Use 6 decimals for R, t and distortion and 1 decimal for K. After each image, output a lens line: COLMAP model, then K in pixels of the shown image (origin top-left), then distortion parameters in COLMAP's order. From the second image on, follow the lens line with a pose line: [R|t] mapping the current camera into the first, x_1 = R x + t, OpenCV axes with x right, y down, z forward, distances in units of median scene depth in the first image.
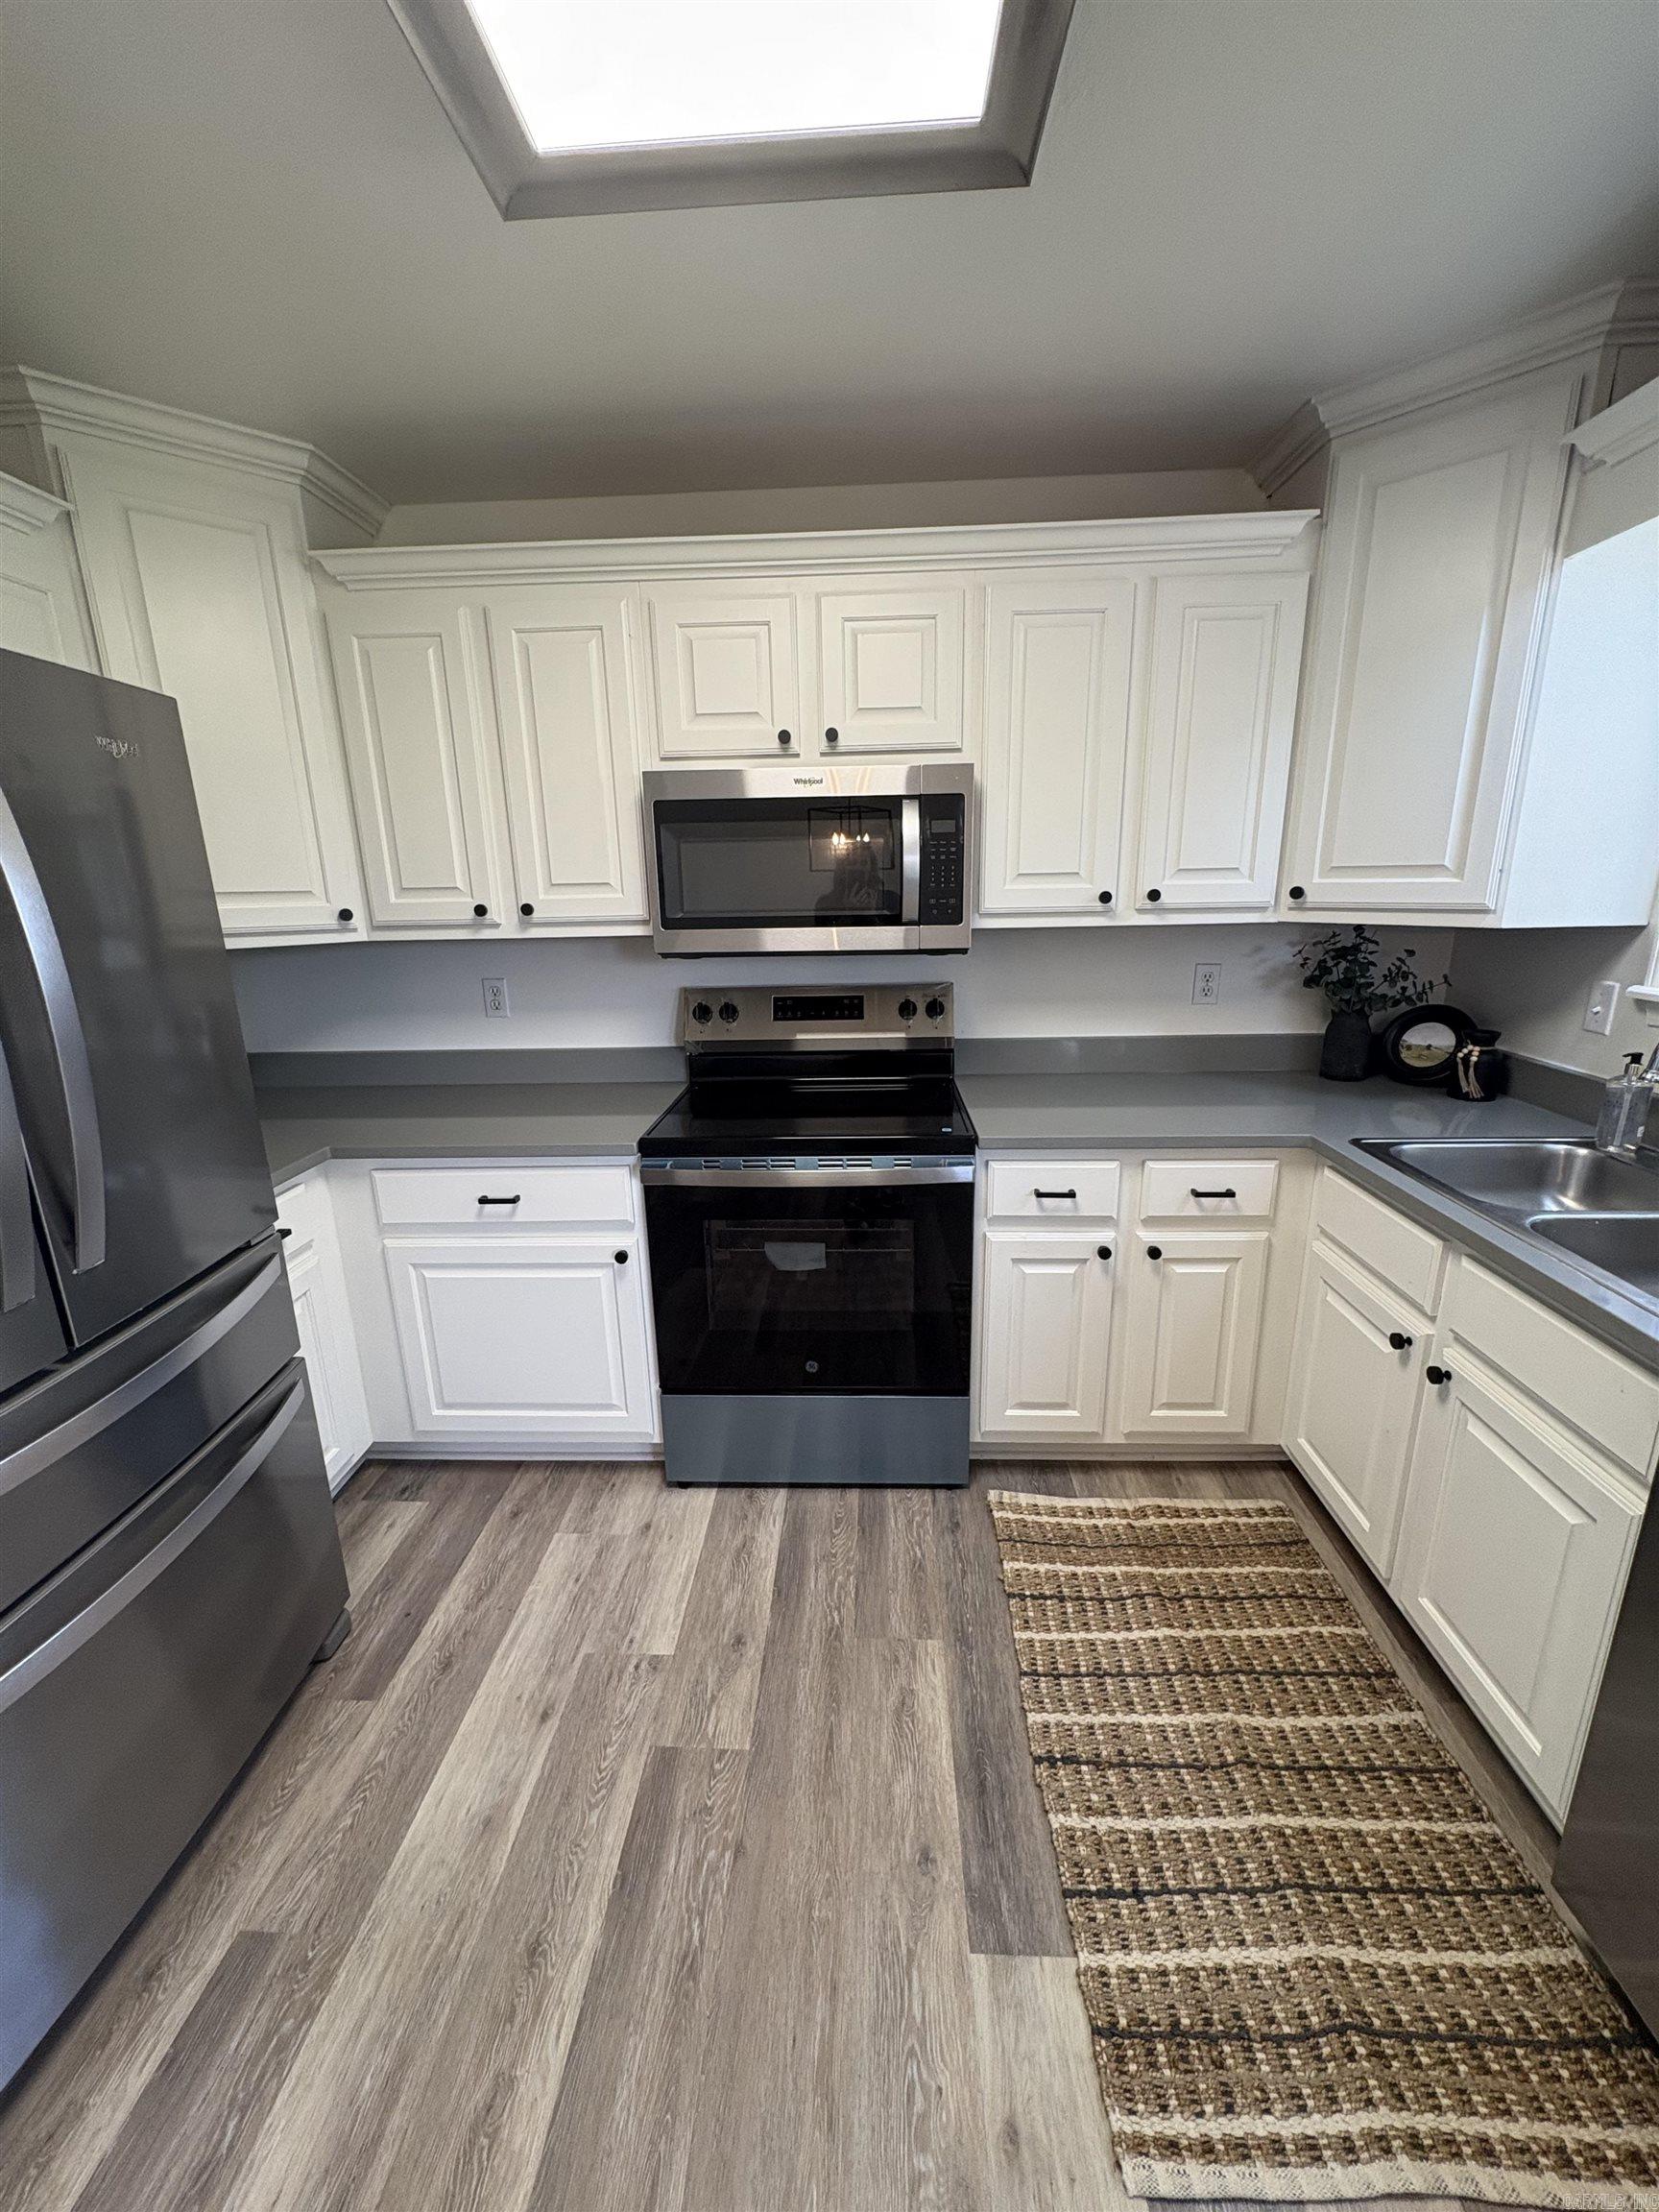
lens RADIAL K [[876.1, 0, 828.7], [0, 876.1, 1109.6], [0, 0, 1]] dist [-0.001215, 0.000216]
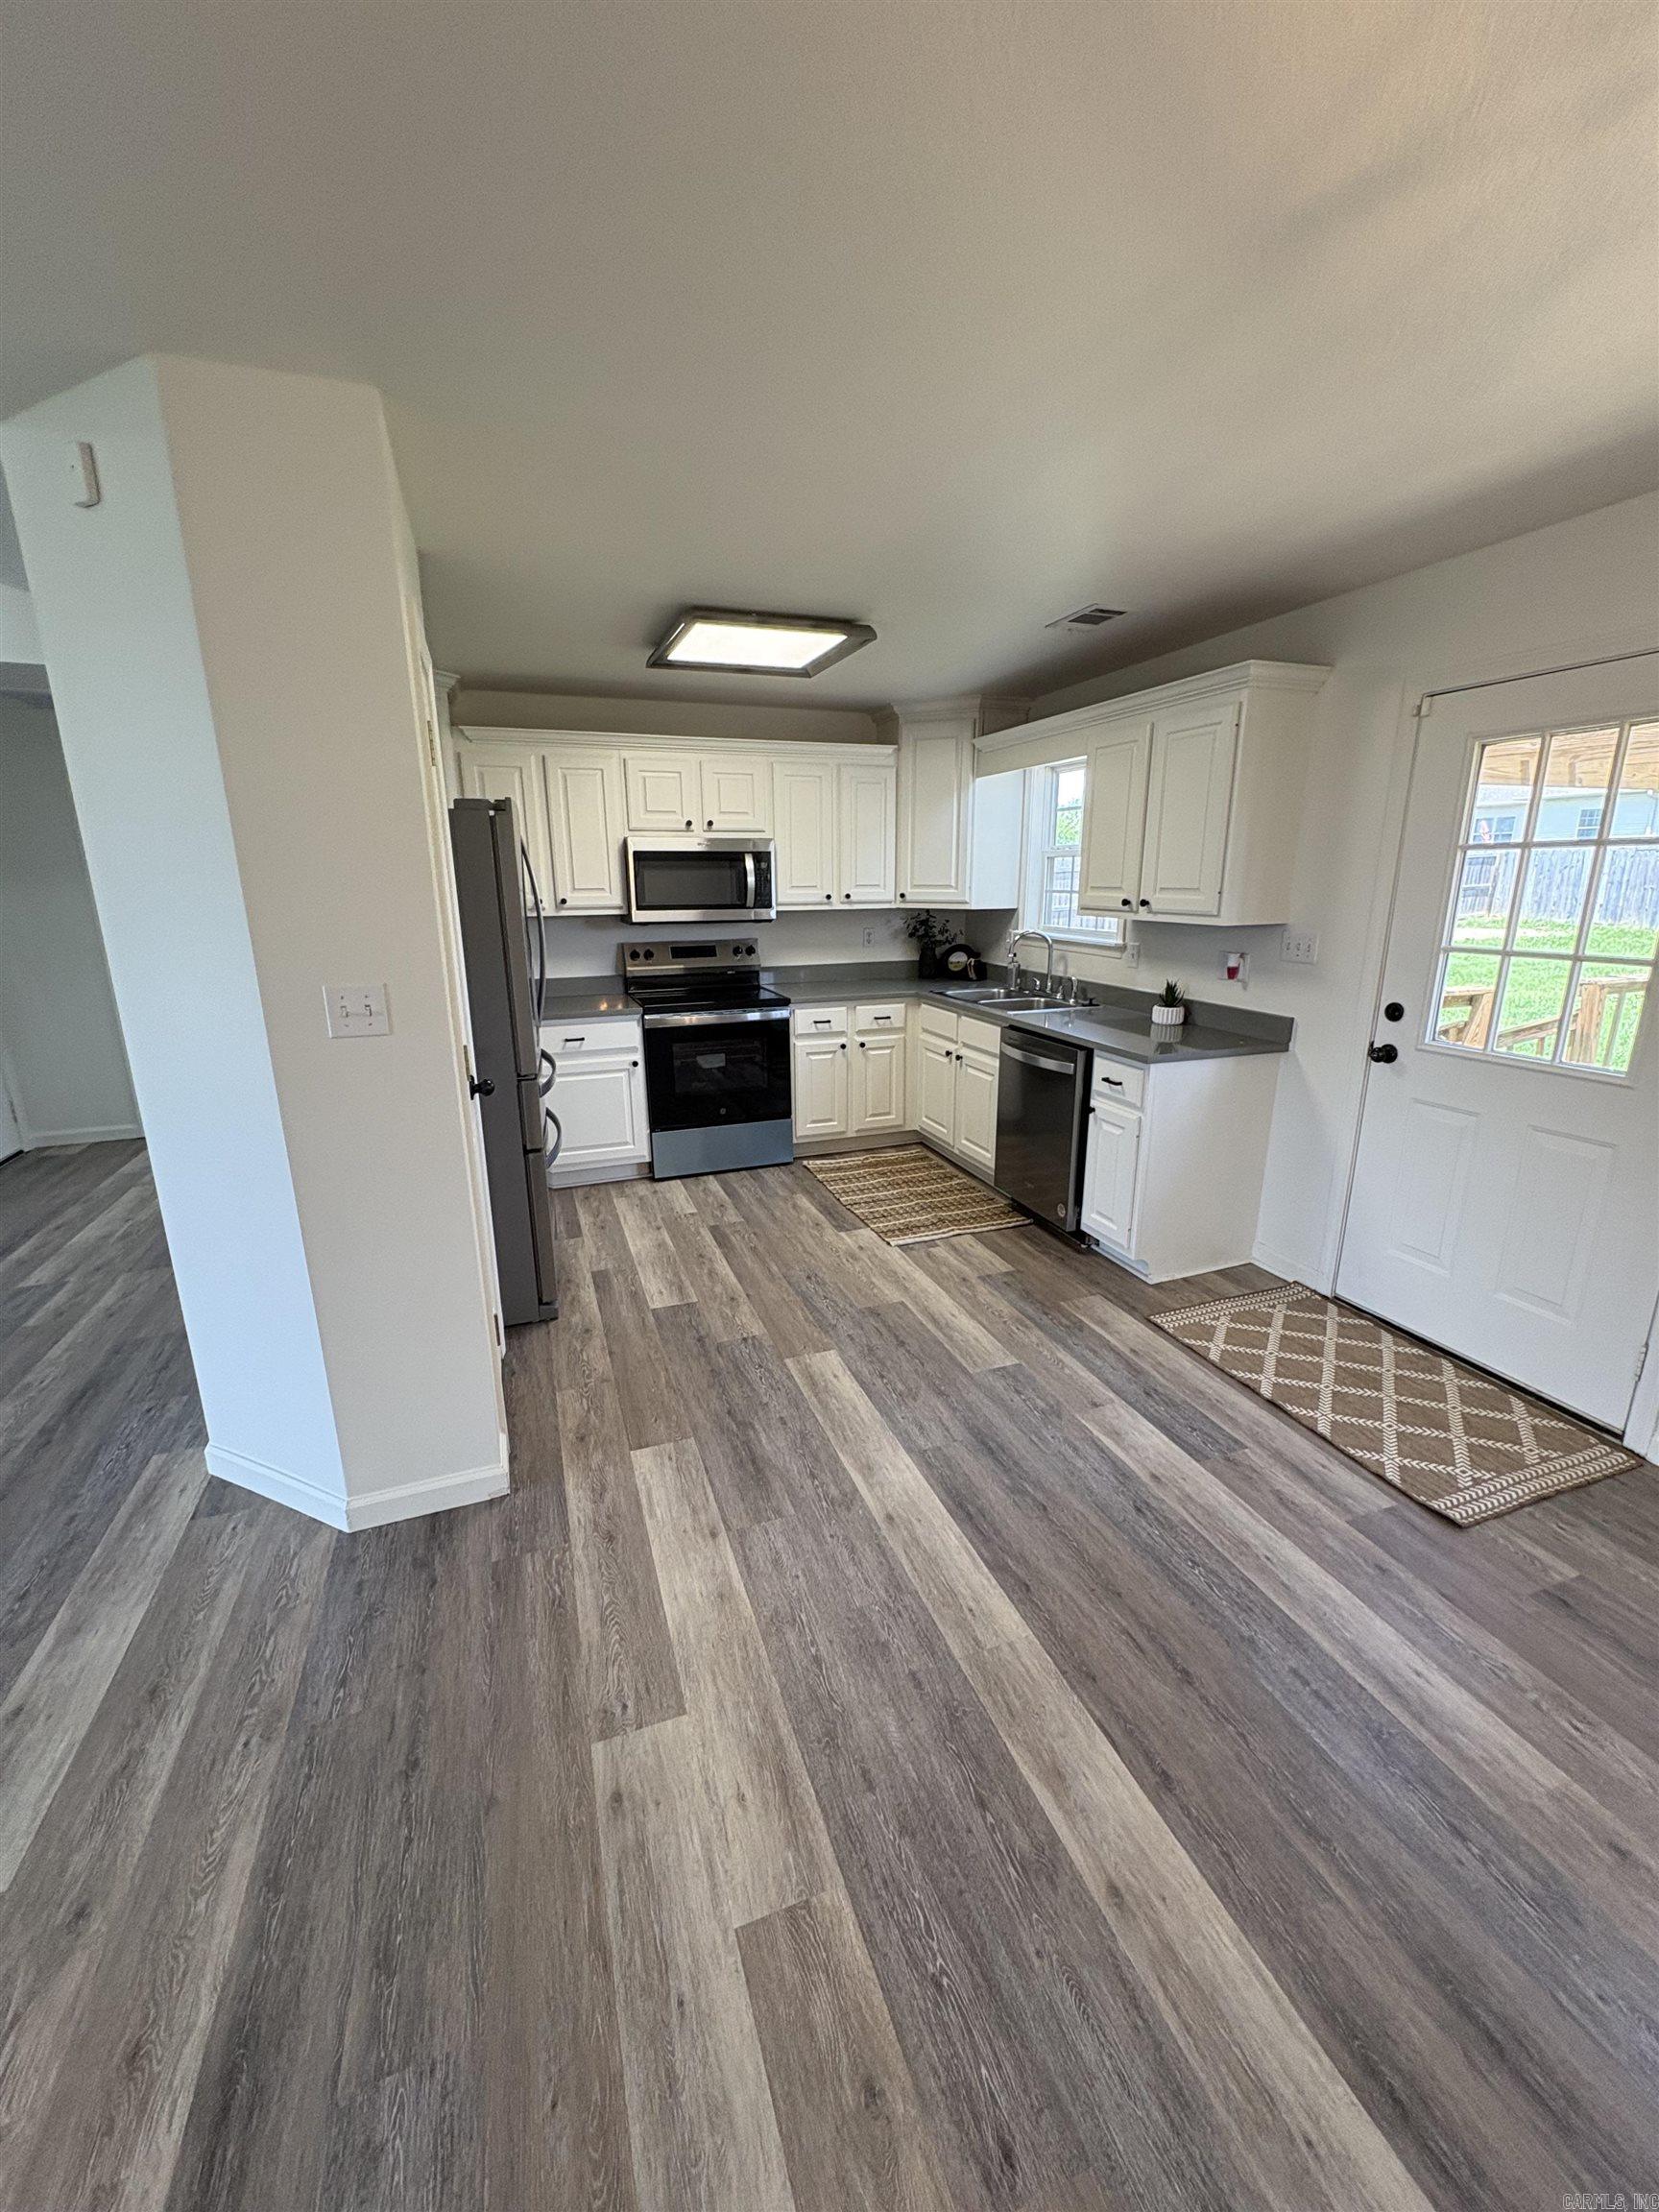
lens RADIAL K [[878.5, 0, 828.0], [0, 878.5, 1109.7], [0, 0, 1]] dist [0.000208, -0.000200]
pose [[0.922194, -0.085006, 0.377270, -0.642034], [0.086745, 0.996153, 0.012414, 0.304144], [-0.376874, 0.021278, 0.926020, -1.197157]]
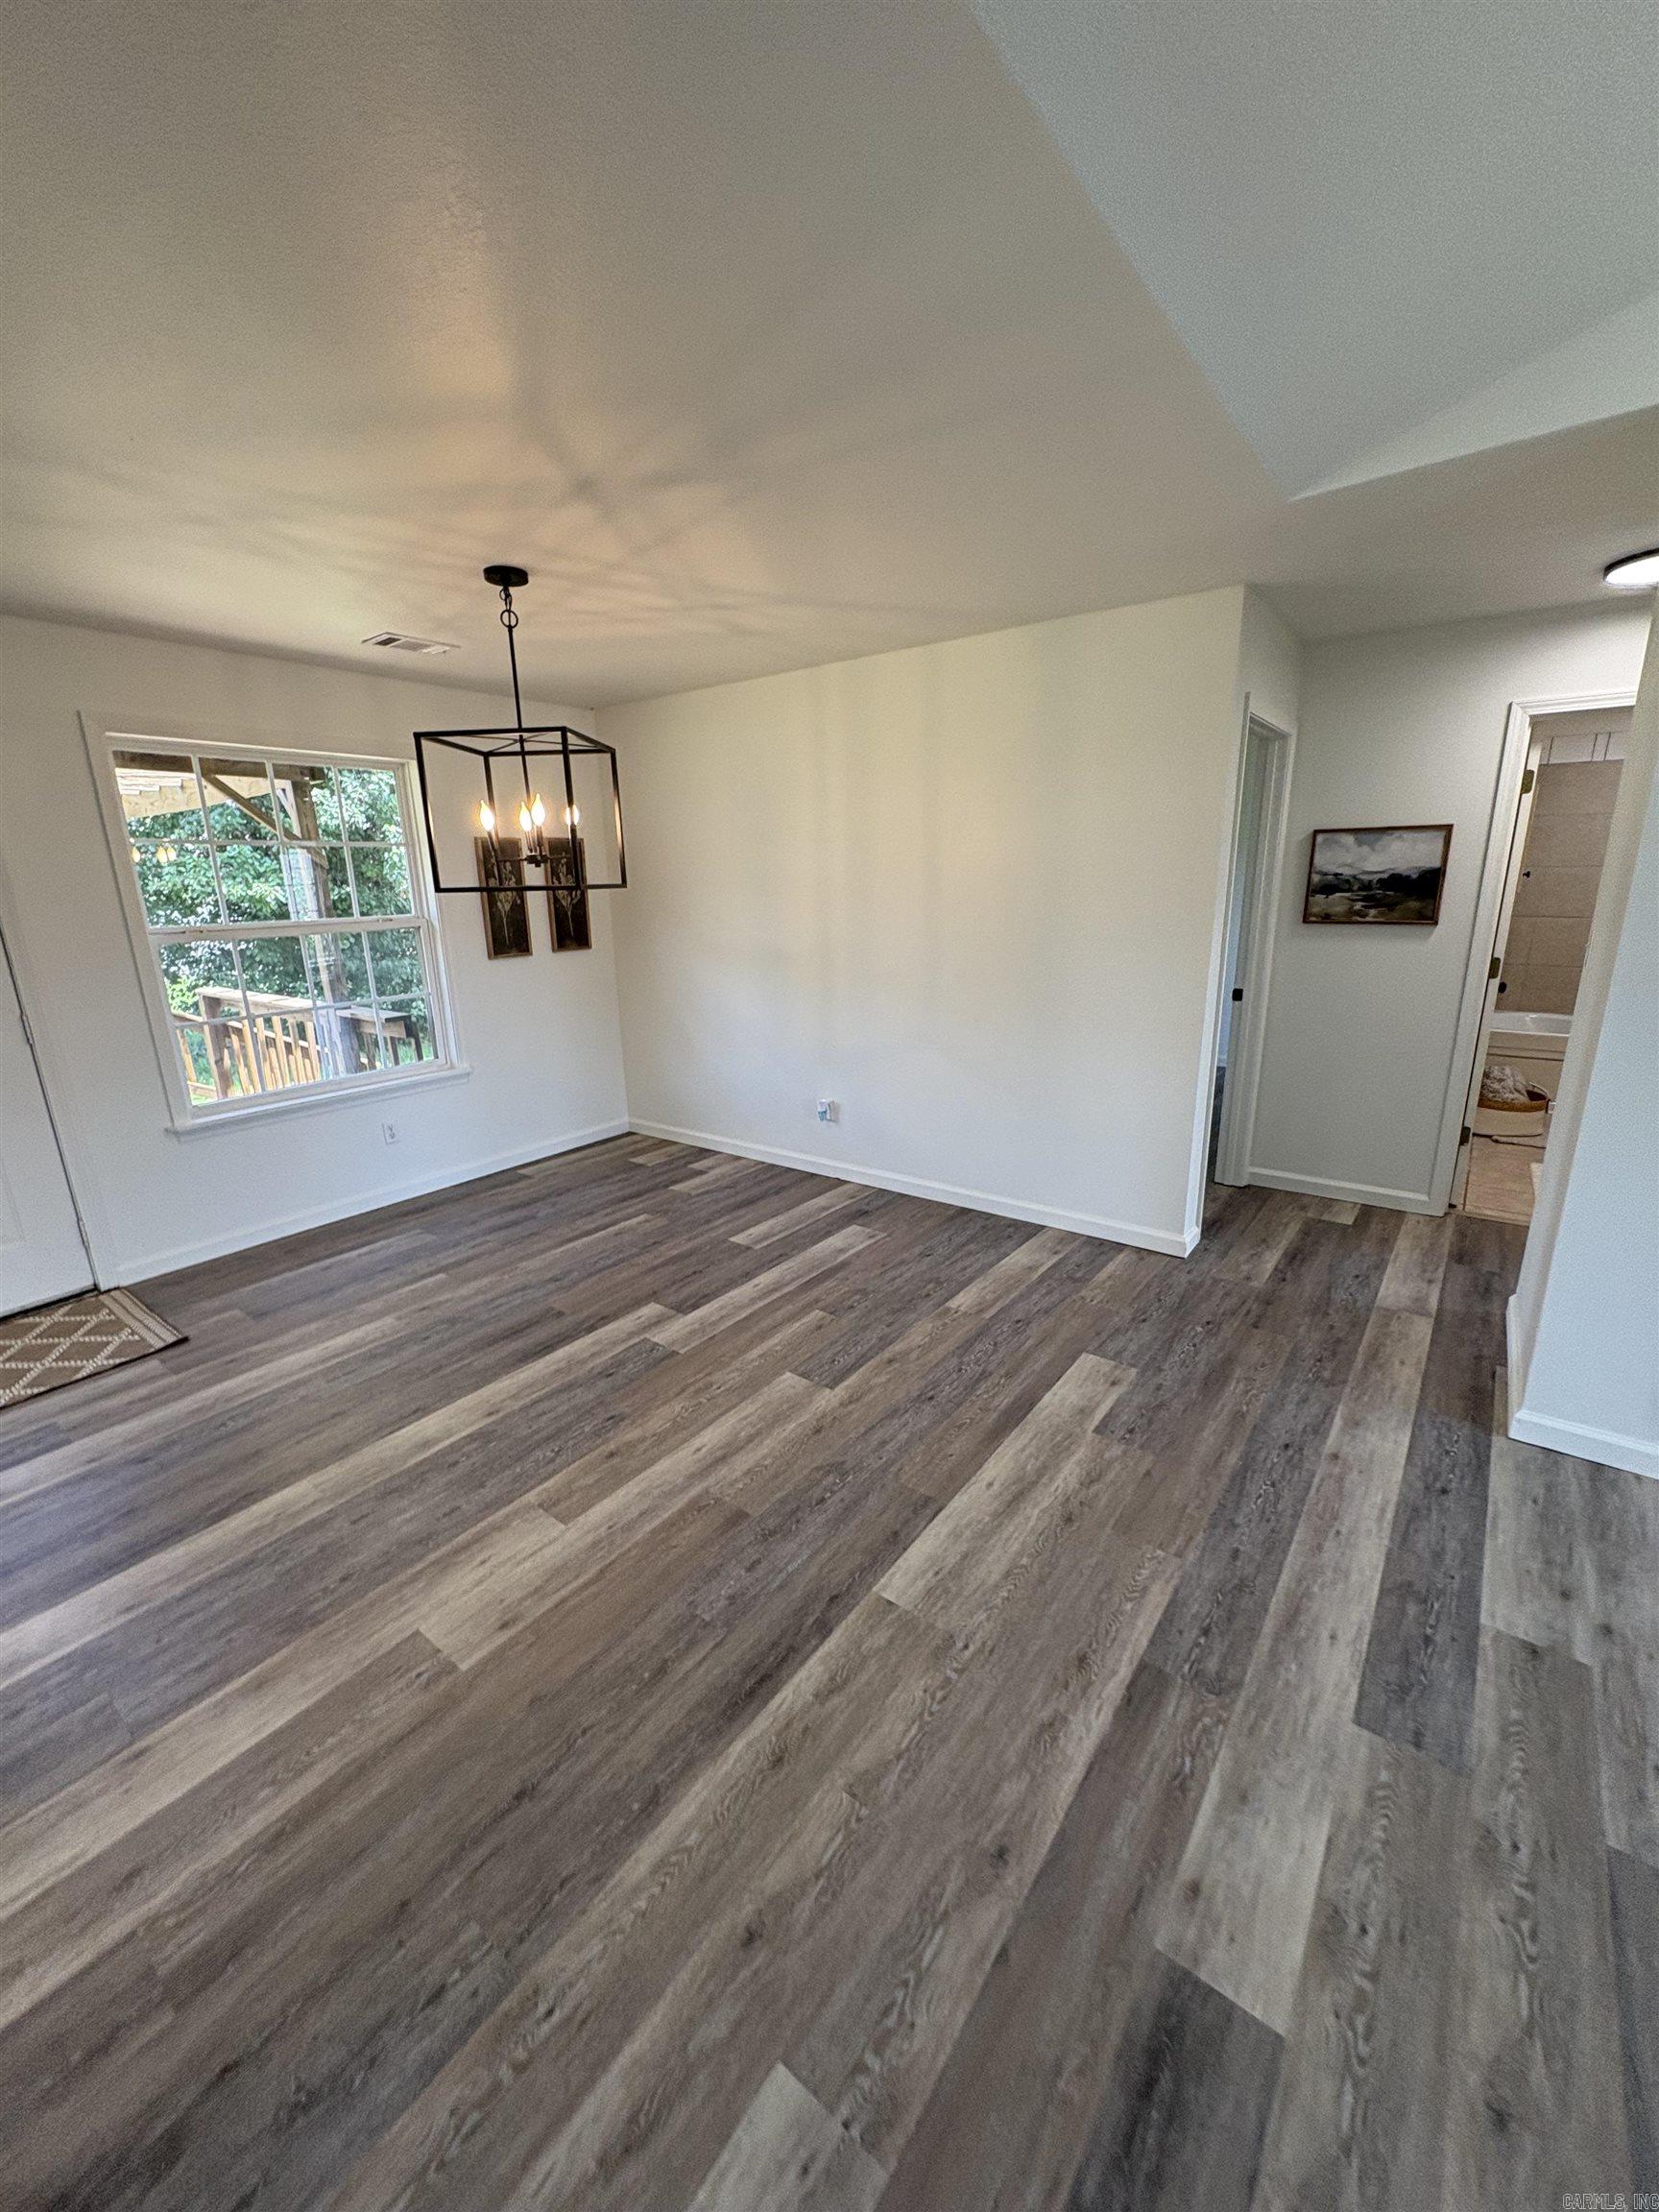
lens RADIAL K [[876.6, 0, 830.5], [0, 876.6, 1111.6], [0, 0, 1]] dist [-0.000441, 0.000094]
pose [[-0.825772, -0.108405, 0.553488, -1.325145], [0.184268, 0.875646, 0.446418, 0.056175], [-0.533054, 0.470630, -0.703108, -0.187775]]
